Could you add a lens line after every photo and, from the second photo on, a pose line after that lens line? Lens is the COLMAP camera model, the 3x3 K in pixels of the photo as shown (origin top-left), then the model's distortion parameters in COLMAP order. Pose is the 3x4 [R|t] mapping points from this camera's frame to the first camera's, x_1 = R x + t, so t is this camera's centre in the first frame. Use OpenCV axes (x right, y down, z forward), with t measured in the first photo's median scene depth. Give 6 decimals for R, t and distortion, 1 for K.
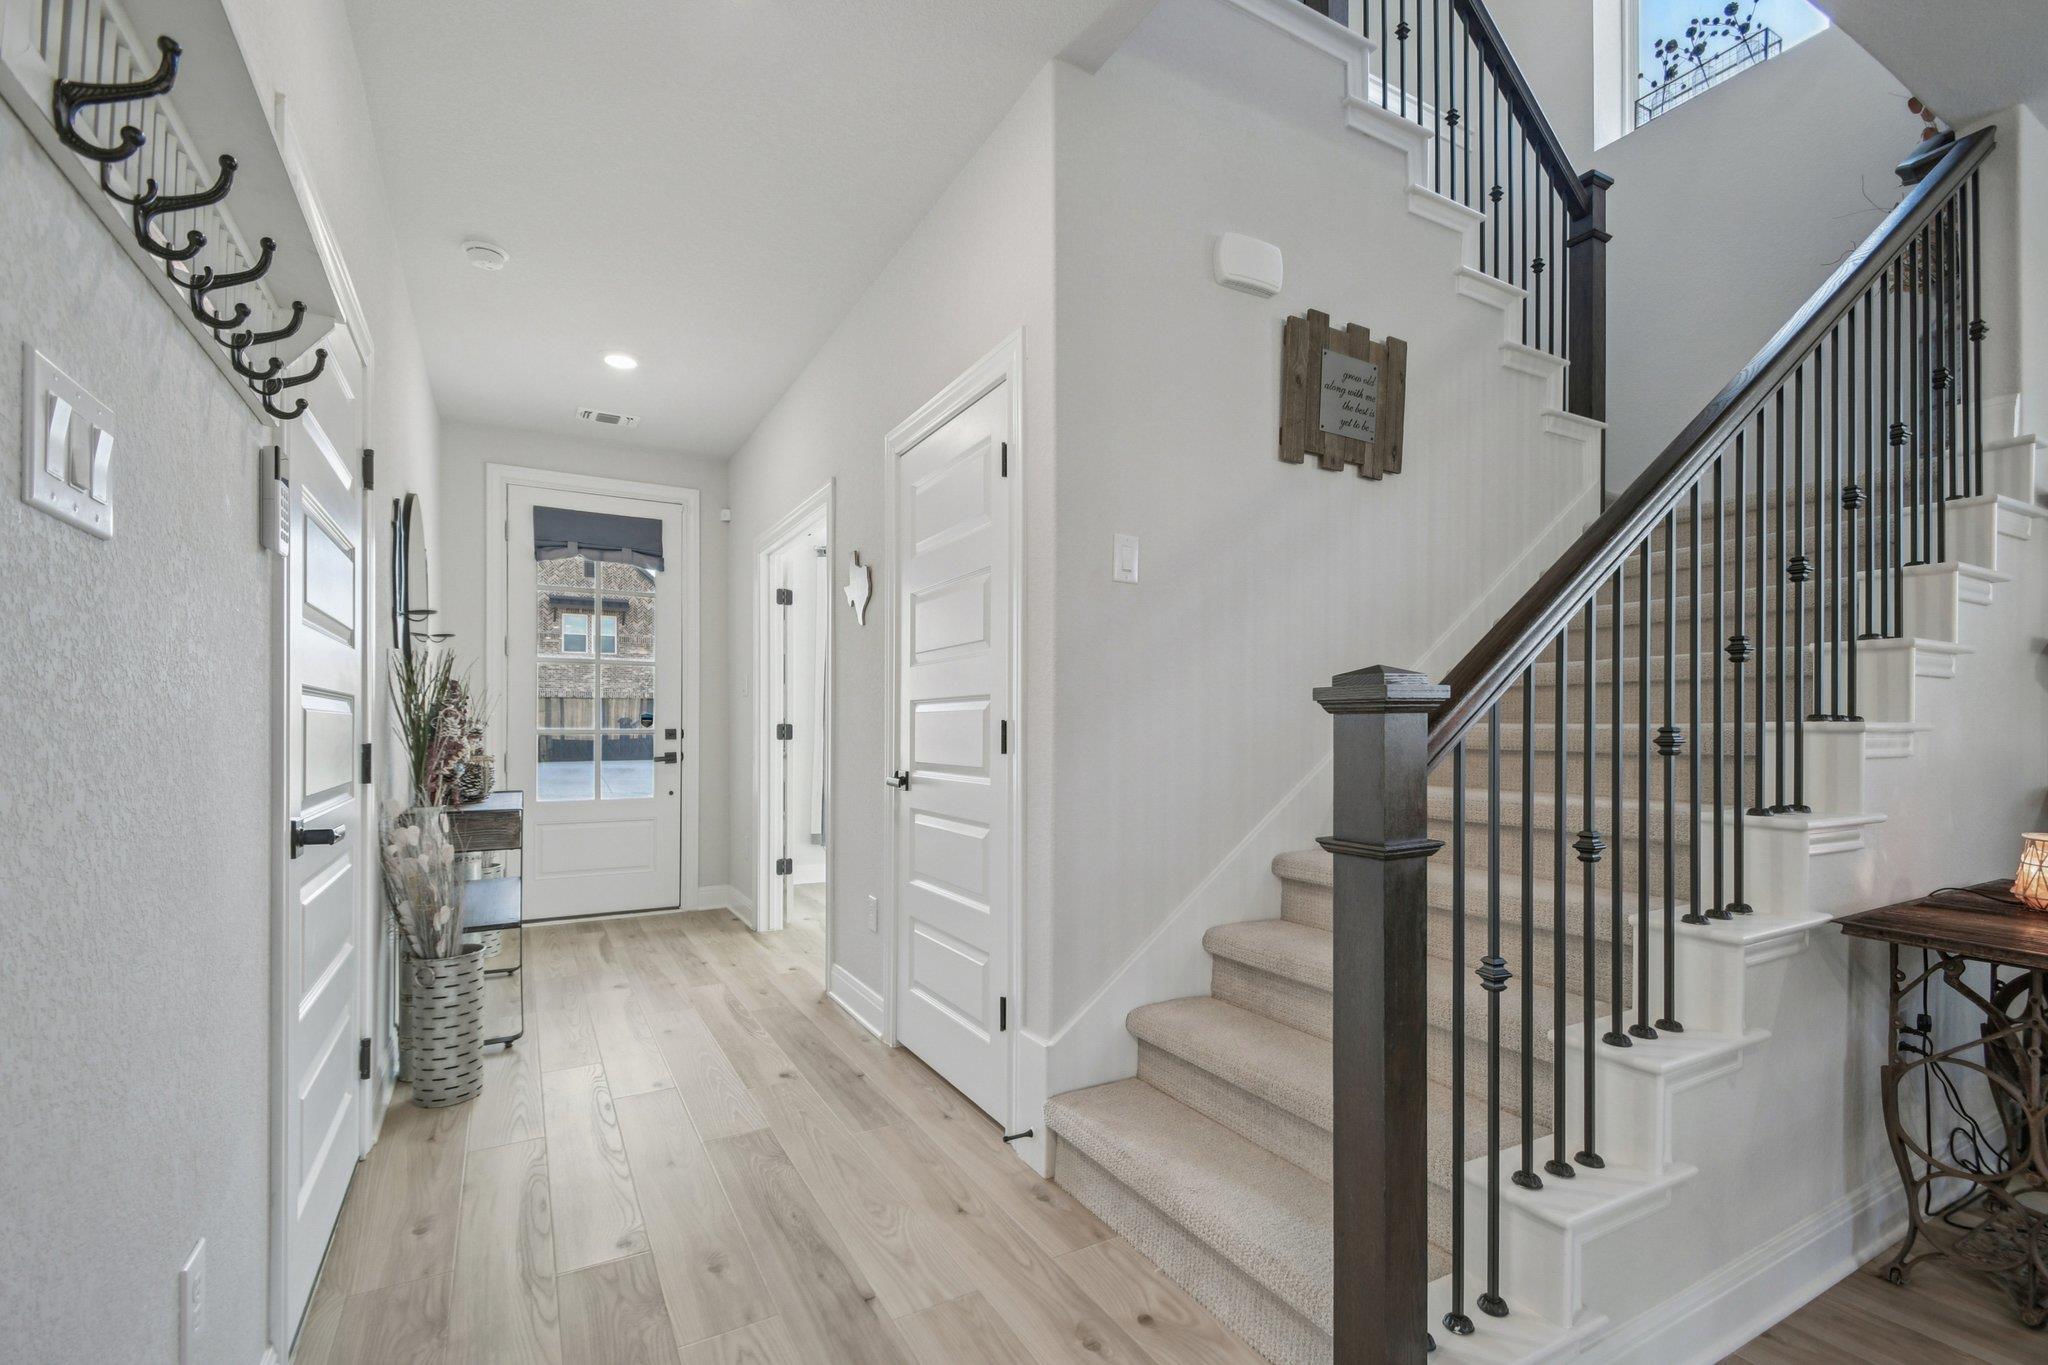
lens RADIAL K [[897.4, 0, 1016.7], [0, 897.4, 721.1], [0, 0, 1]] dist [0.008523, -0.011062]
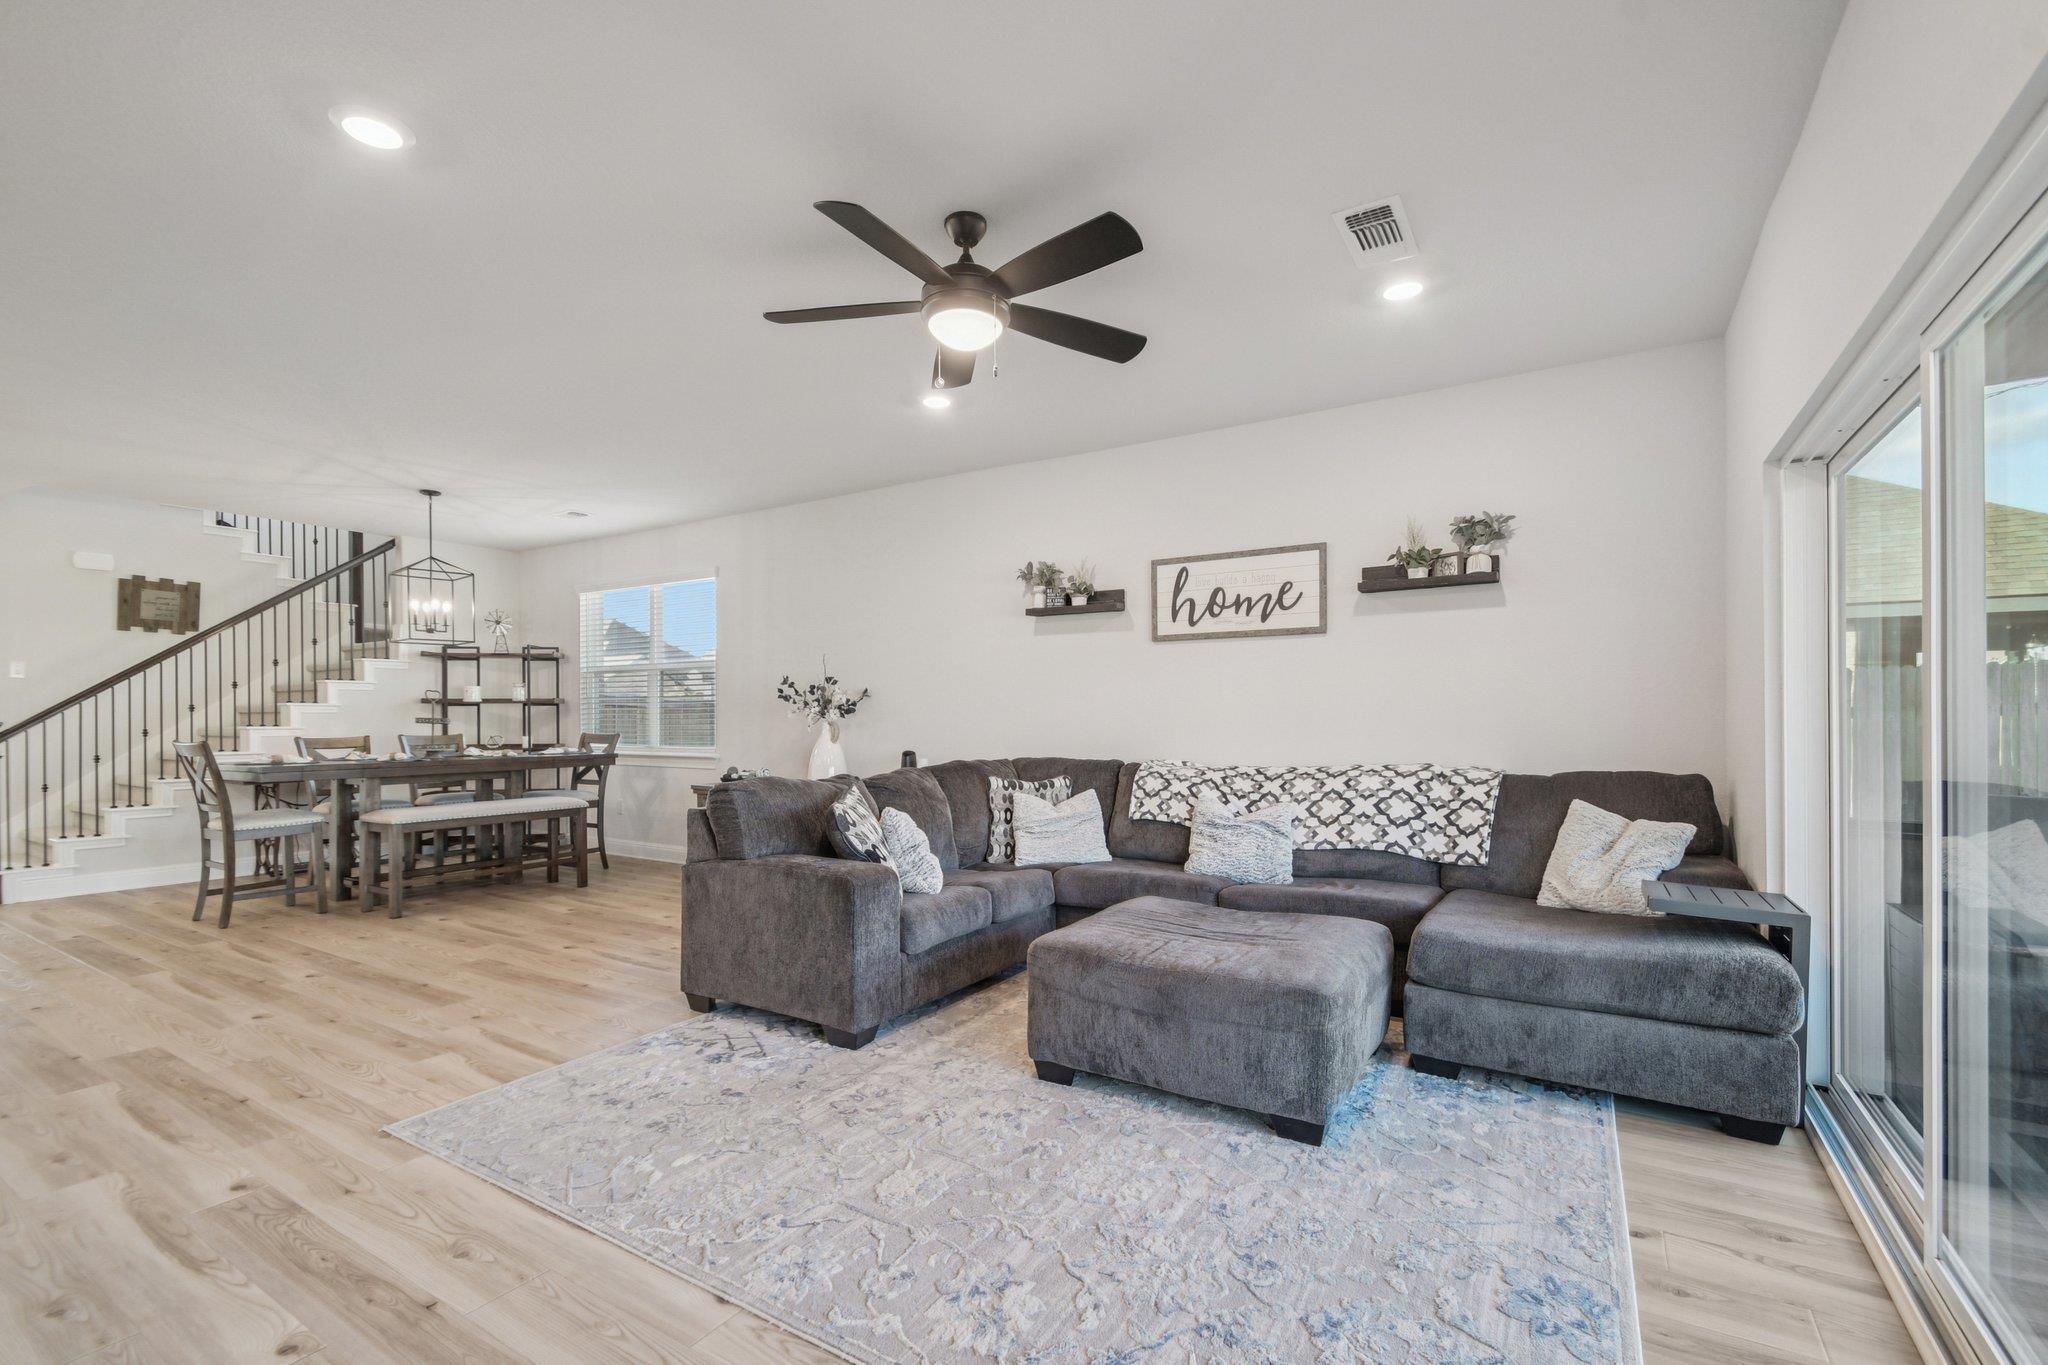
lens RADIAL K [[897.4, 0, 1046.5], [0, 897.4, 718.2], [0, 0, 1]] dist [0.008523, -0.011062]
pose [[0.875588, -0.005766, 0.483024, 1.344209], [0.000775, 0.999944, 0.010530, -0.046329], [-0.483057, -0.008846, 0.875544, -2.541144]]
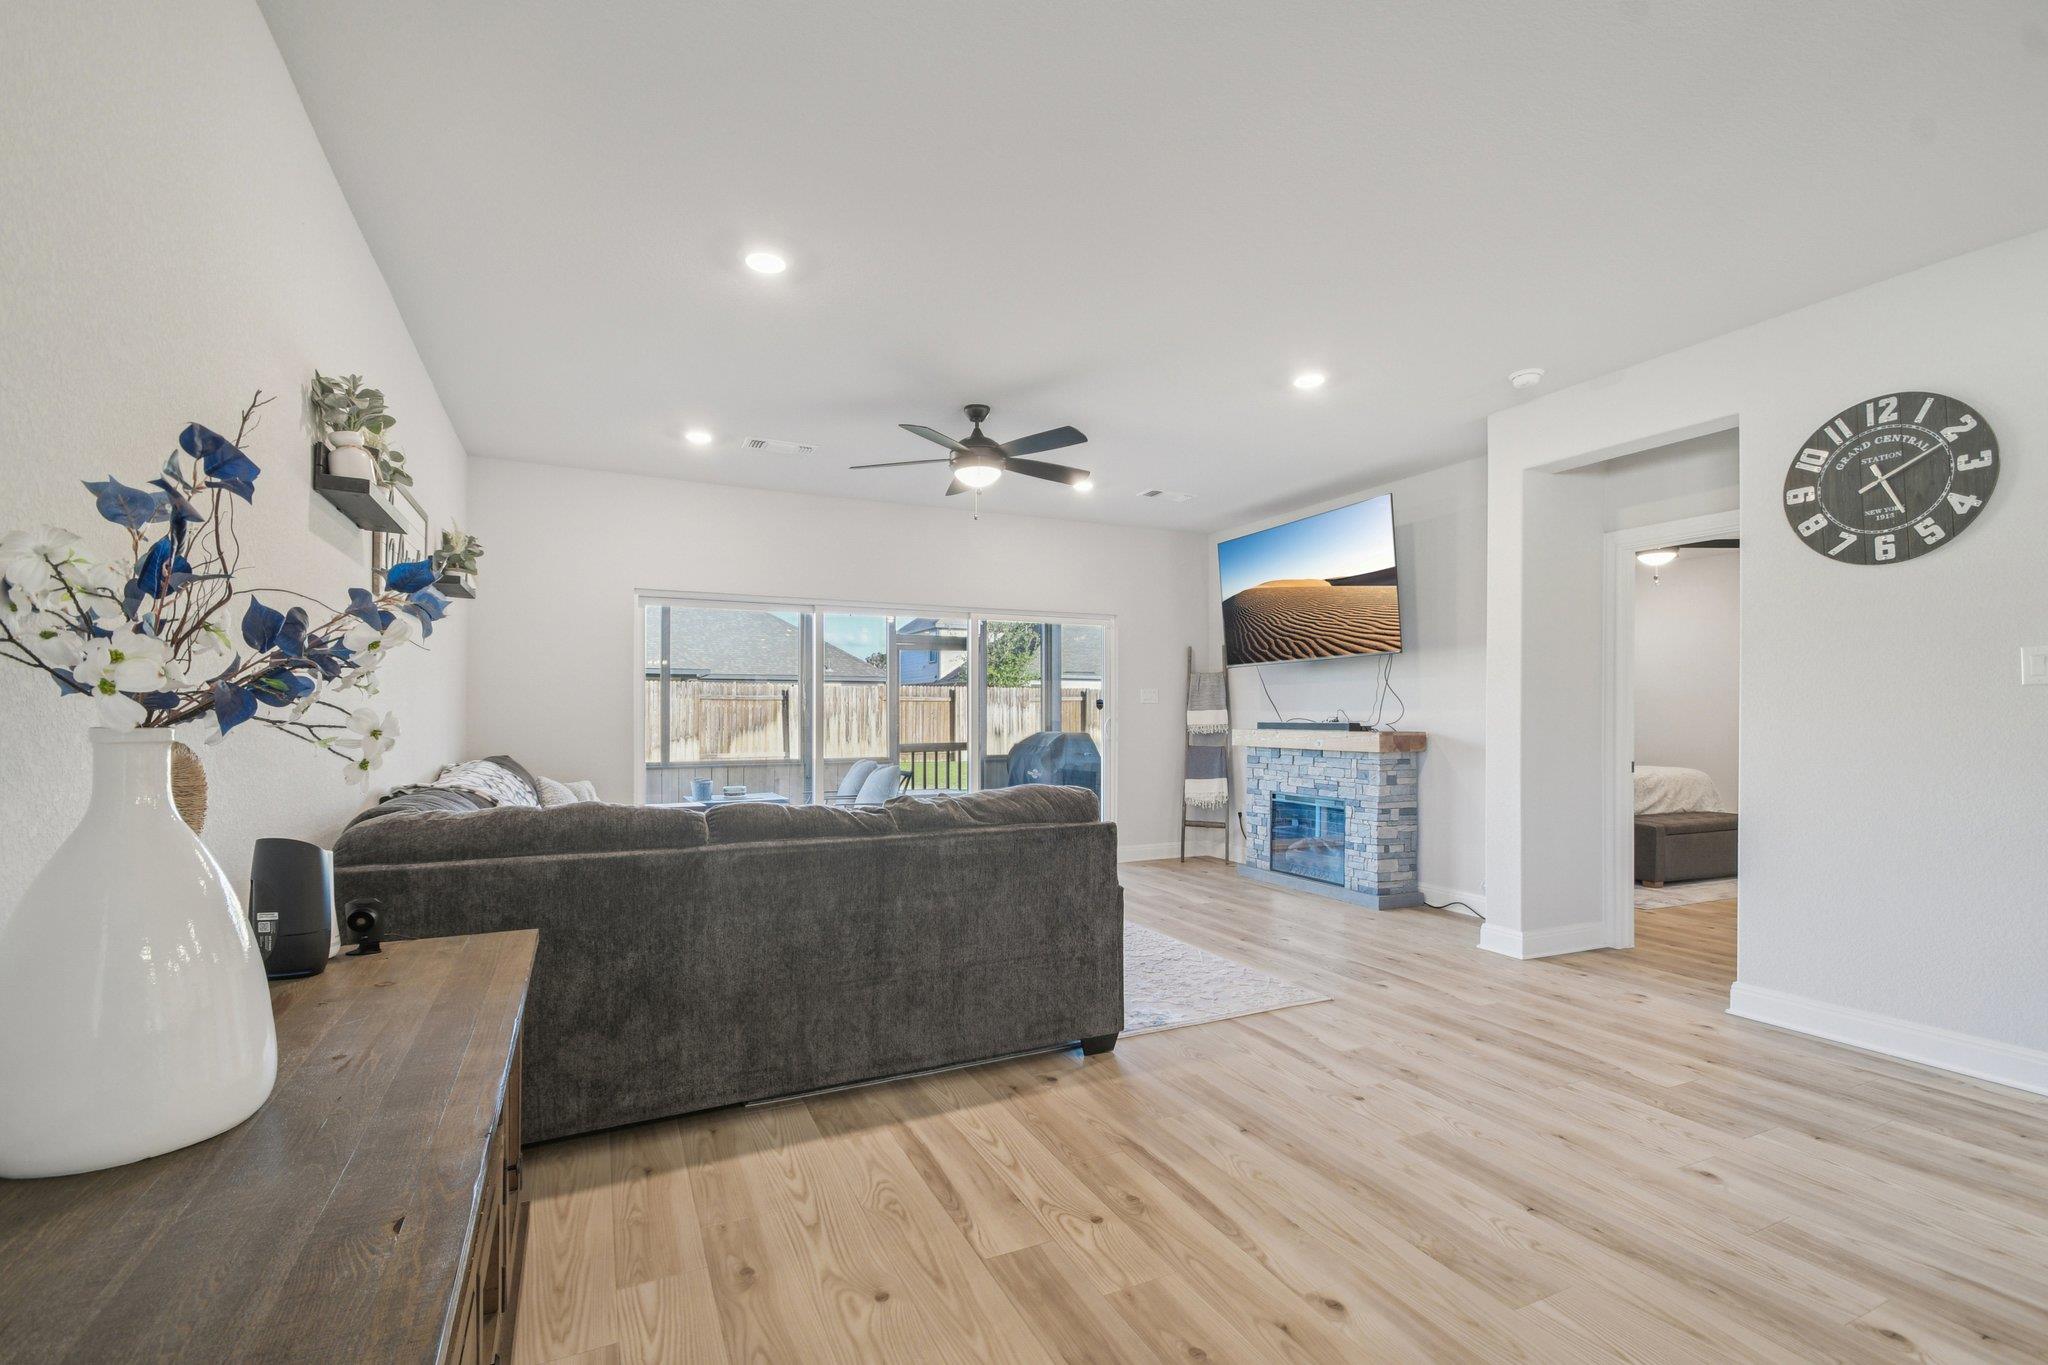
lens RADIAL K [[897.4, 0, 1022.9], [0, 897.4, 726.1], [0, 0, 1]] dist [0.008523, -0.011062]
pose [[-0.996428, -0.003388, 0.084381, 1.546189], [-0.003045, 0.999987, 0.004199, -0.026199], [-0.084394, 0.003927, -0.996425, 0.078119]]
